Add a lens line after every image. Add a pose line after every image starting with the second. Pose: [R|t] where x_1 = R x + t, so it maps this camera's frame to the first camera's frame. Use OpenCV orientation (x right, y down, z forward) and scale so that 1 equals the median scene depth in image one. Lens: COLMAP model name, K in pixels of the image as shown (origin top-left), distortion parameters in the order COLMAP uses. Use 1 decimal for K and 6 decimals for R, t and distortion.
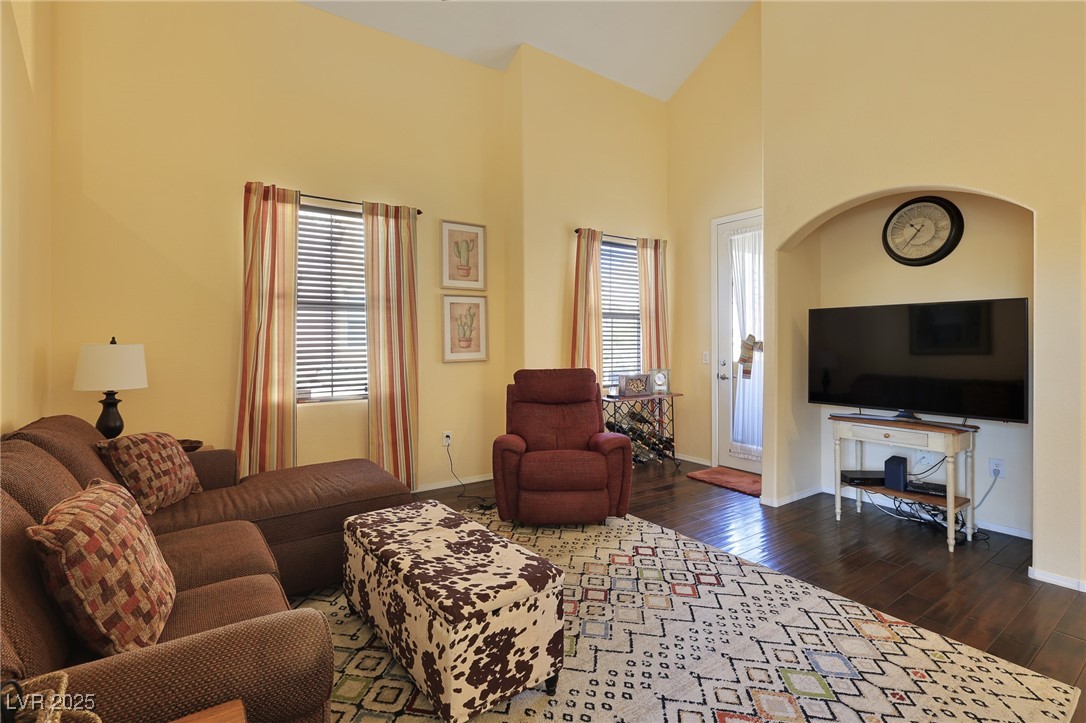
lens RADIAL K [[513.0, 0, 543.3], [0, 513.0, 340.8], [0, 0, 1]] dist [-0.000318, 0.000130]
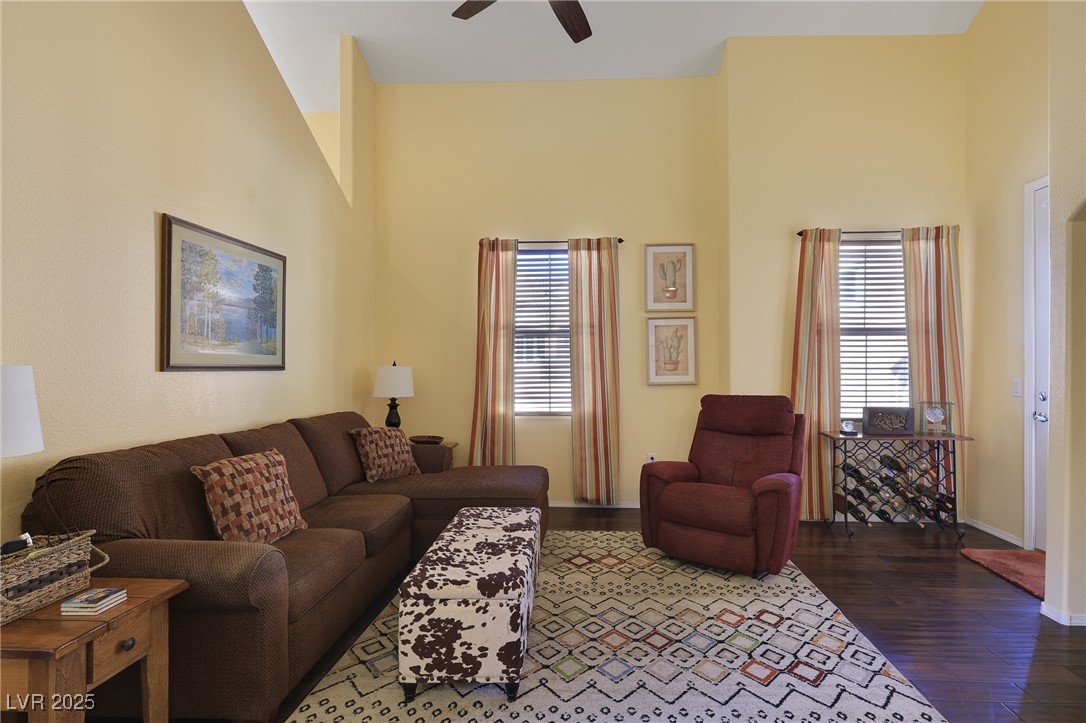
lens RADIAL K [[516.2, 0, 567.7], [0, 516.2, 366.8], [0, 0, 1]] dist [-0.000230, 0.000172]
pose [[0.786204, 0.003803, -0.617955, 0.675873], [0.000189, 0.999980, 0.006394, -0.000394], [0.617967, -0.005144, 0.786187, 0.219166]]
